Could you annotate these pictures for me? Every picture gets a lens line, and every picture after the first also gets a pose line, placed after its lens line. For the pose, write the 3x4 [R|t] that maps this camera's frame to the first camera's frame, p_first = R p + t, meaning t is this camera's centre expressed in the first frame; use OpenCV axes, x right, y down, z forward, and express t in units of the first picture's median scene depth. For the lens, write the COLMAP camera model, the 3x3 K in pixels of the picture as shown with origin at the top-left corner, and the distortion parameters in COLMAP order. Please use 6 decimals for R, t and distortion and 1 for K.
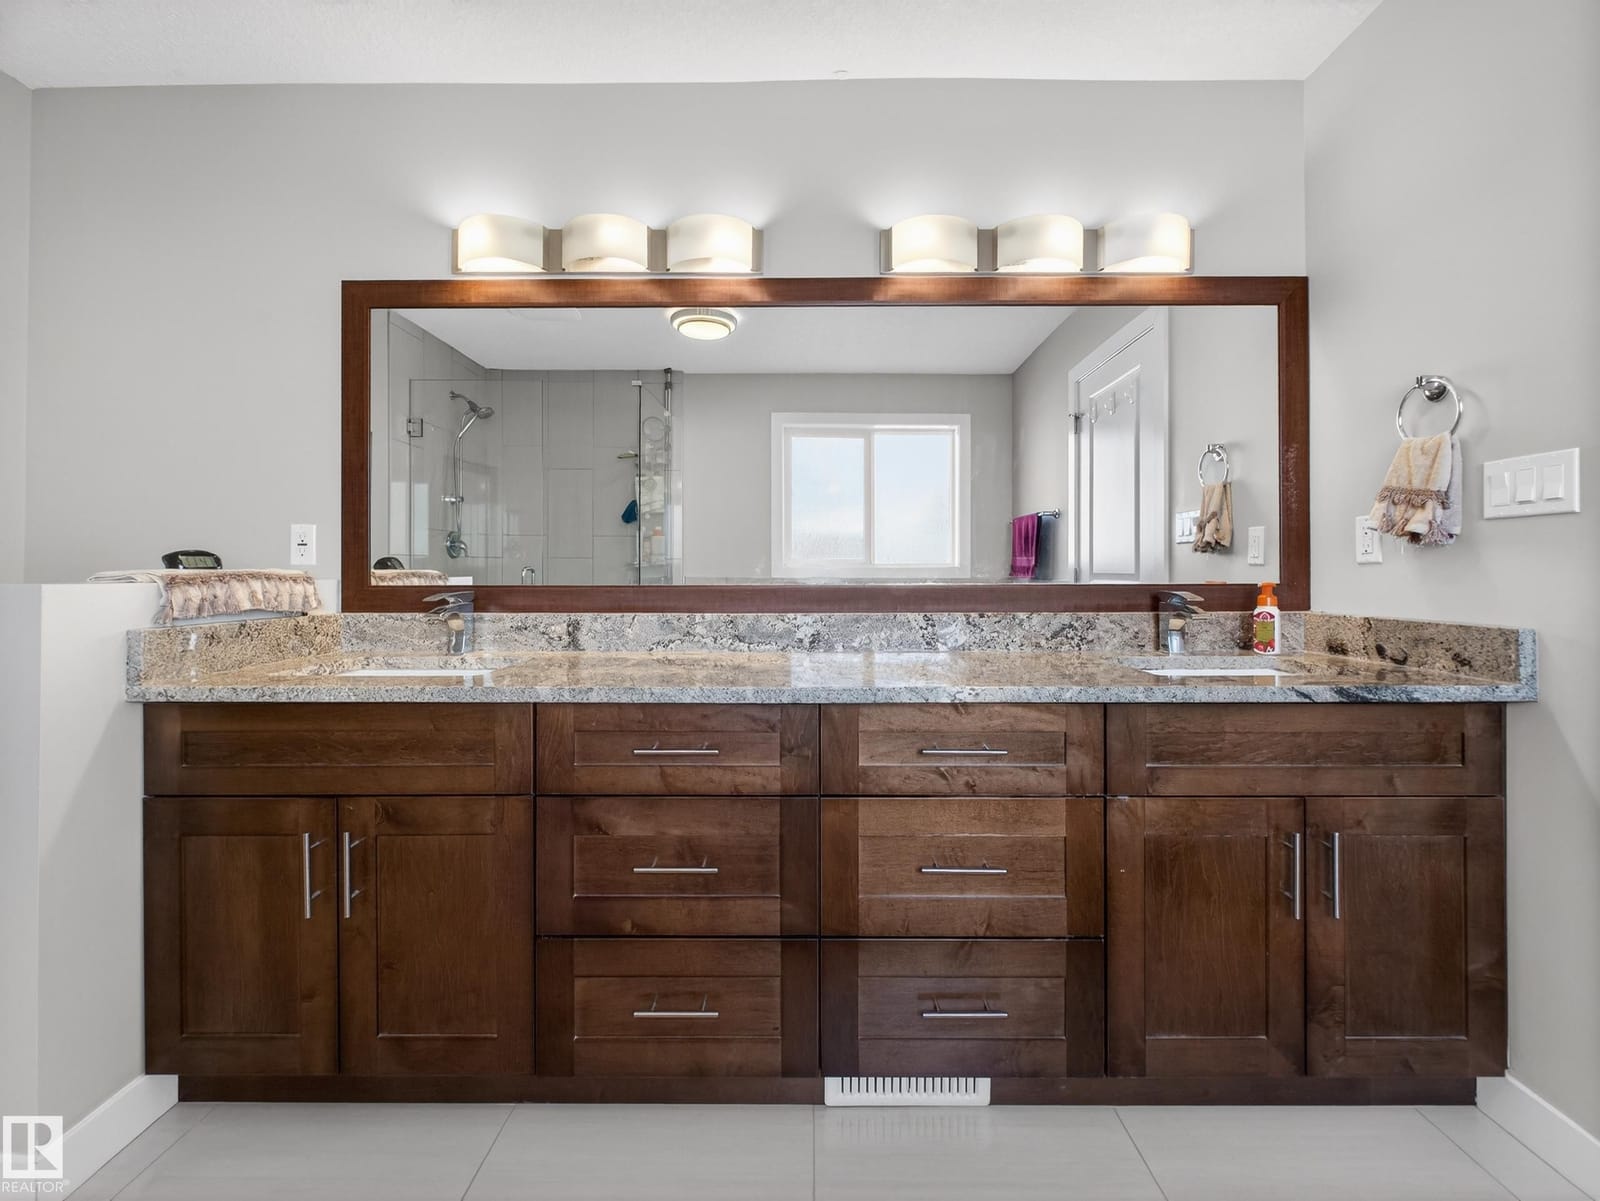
lens RADIAL K [[640.2, 0, 811.2], [0, 640.2, 593.9], [0, 0, 1]] dist [0.000270, 0.000863]
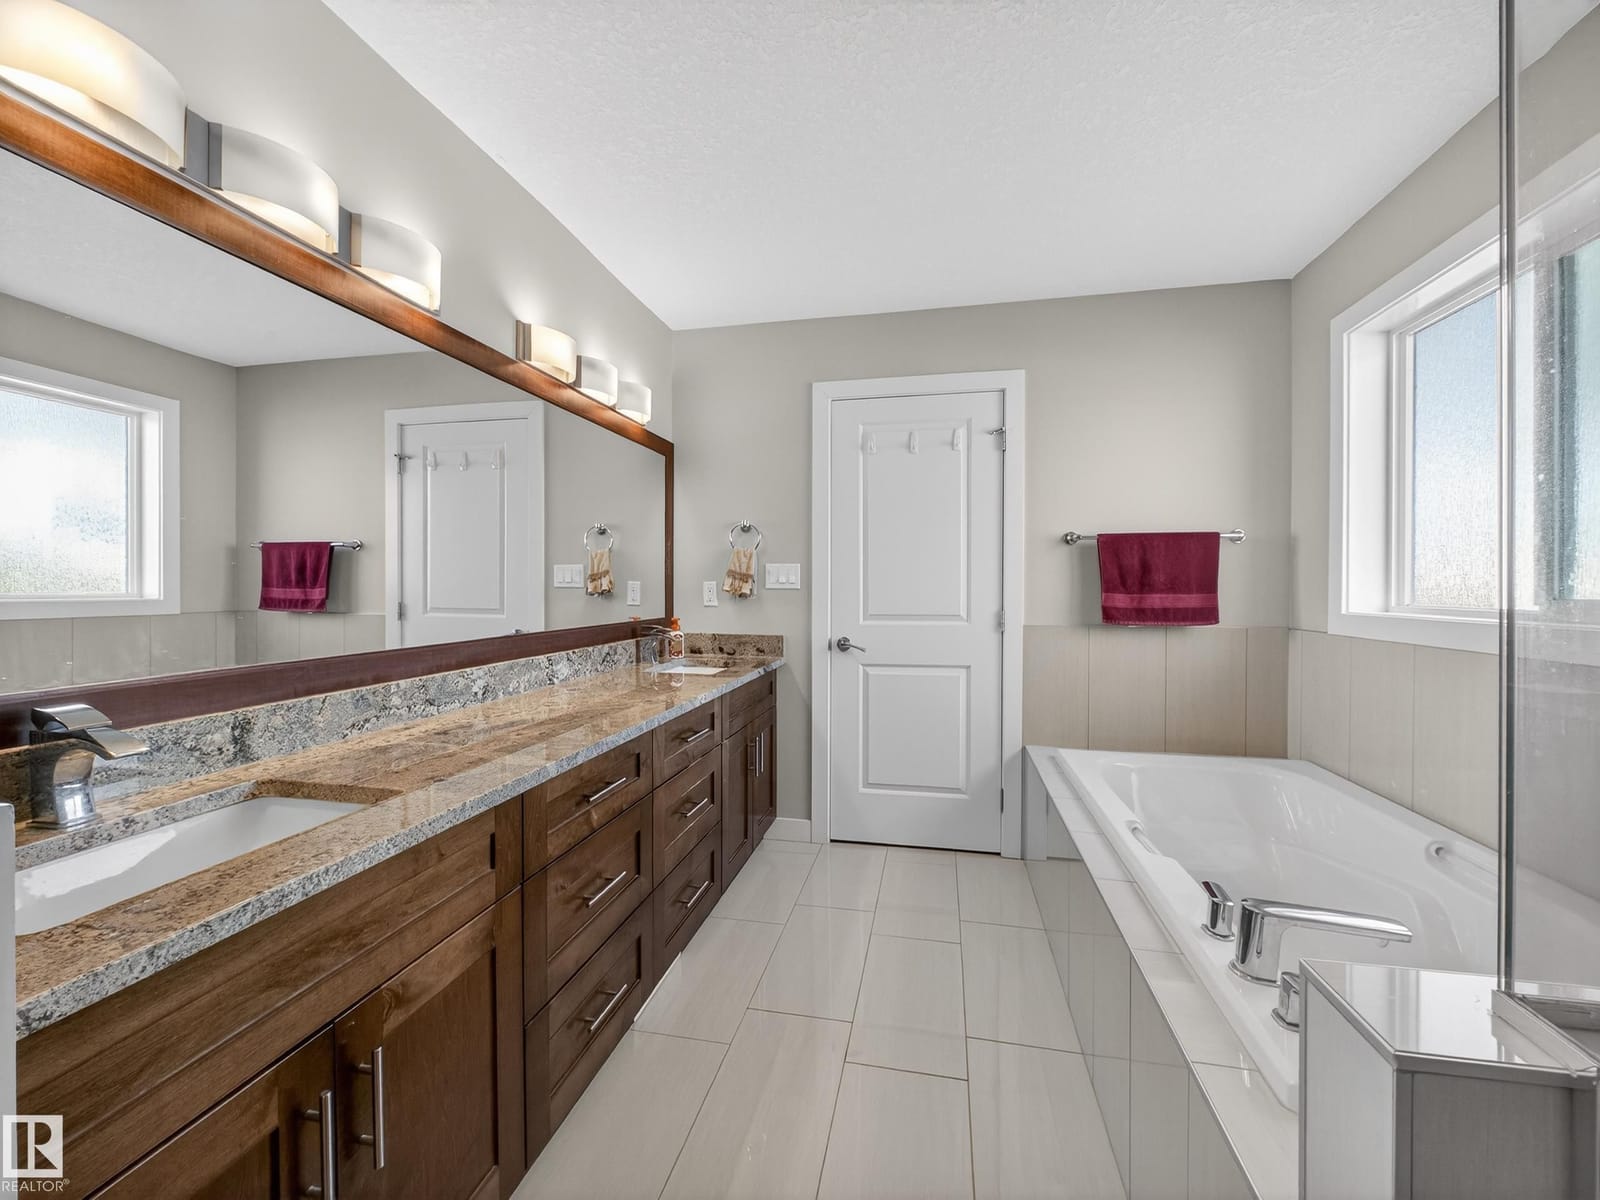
lens RADIAL K [[640.2, 0, 806.3], [0, 640.2, 593.8], [0, 0, 1]] dist [0.000270, 0.000863]
pose [[0.200877, -0.007986, 0.979584, -0.906842], [0.027245, 0.999626, 0.002563, -0.074691], [-0.979237, 0.026174, 0.201020, 0.283763]]
